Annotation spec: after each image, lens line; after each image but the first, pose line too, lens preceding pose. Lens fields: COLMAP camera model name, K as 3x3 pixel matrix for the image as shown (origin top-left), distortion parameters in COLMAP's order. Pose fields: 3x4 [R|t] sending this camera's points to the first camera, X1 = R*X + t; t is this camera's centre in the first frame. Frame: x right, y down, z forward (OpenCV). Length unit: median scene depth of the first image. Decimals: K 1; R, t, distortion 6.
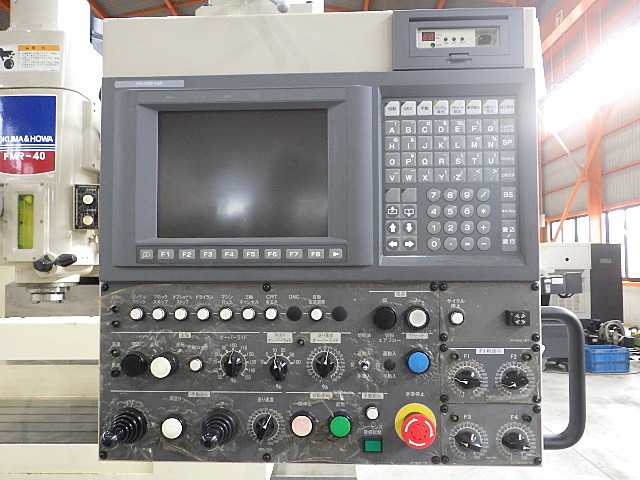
lens RADIAL K [[525.4, 0, 323.4], [0, 525.4, 242.1], [0, 0, 1]] dist [-0.005609, 0.008490]
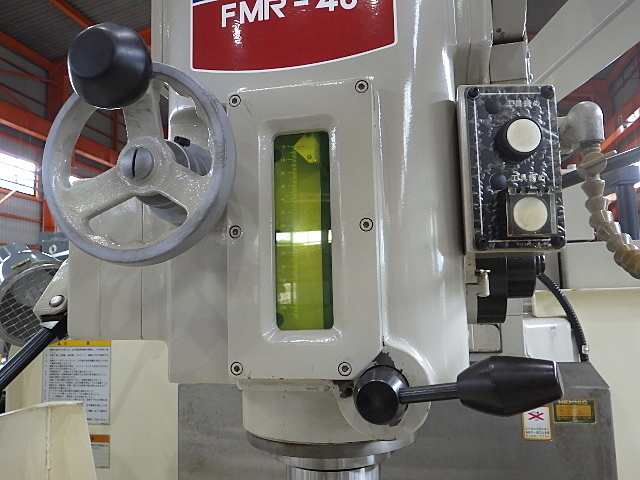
lens RADIAL K [[525.4, 0, 323.4], [0, 525.4, 242.1], [0, 0, 1]] dist [-0.005609, 0.008490]
pose [[0.979967, -0.040491, -0.195002, -0.498349], [0.027401, 0.997215, -0.069364, -0.012736], [0.197268, 0.062631, 0.978347, 0.727338]]
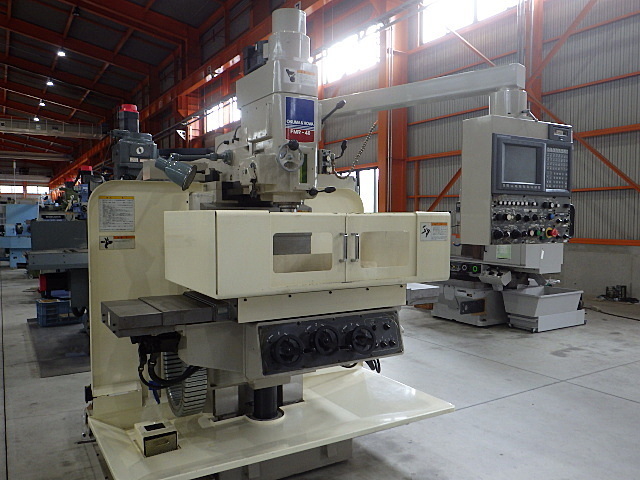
lens RADIAL K [[525.4, 0, 323.4], [0, 525.4, 242.1], [0, 0, 1]] dist [-0.005609, 0.008490]
pose [[0.838313, -0.017092, 0.544921, -1.509462], [-0.029305, 0.996651, 0.076344, 0.075948], [-0.544401, -0.079969, 0.835004, -0.606601]]
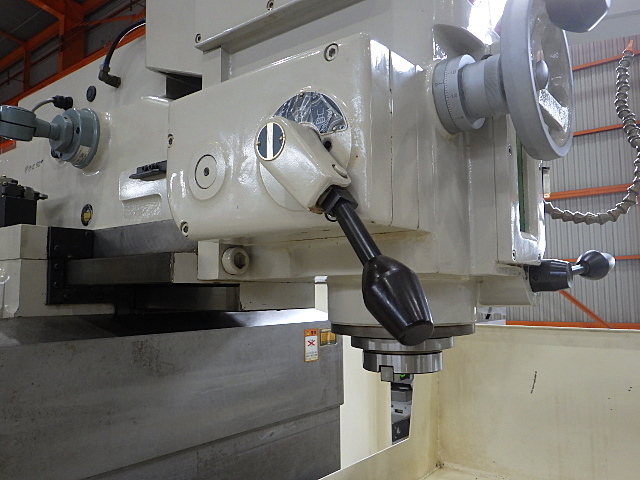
lens RADIAL K [[525.4, 0, 323.4], [0, 525.4, 242.1], [0, 0, 1]] dist [-0.005609, 0.008490]
pose [[0.599840, 0.076632, 0.796442, -0.942432], [-0.028439, 0.996816, -0.074492, 0.051303], [-0.799614, 0.022033, 0.600109, 0.874777]]
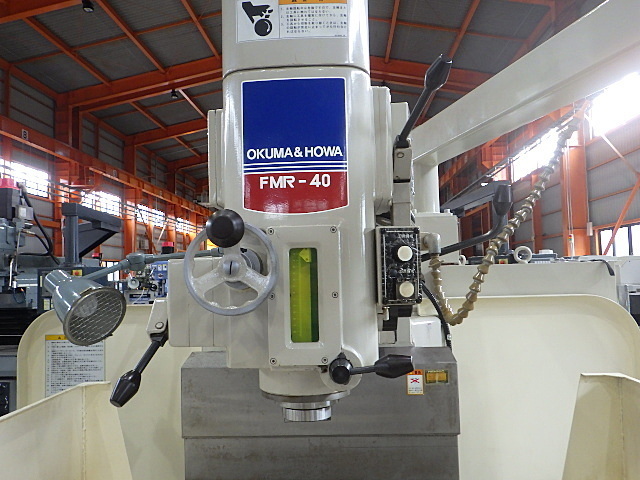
lens RADIAL K [[525.4, 0, 323.4], [0, 525.4, 242.1], [0, 0, 1]] dist [-0.005609, 0.008490]
pose [[0.999527, -0.019855, -0.023504, -0.525570], [0.019378, 0.999606, -0.020330, -0.084034], [0.023898, 0.019865, 0.999517, 0.416535]]
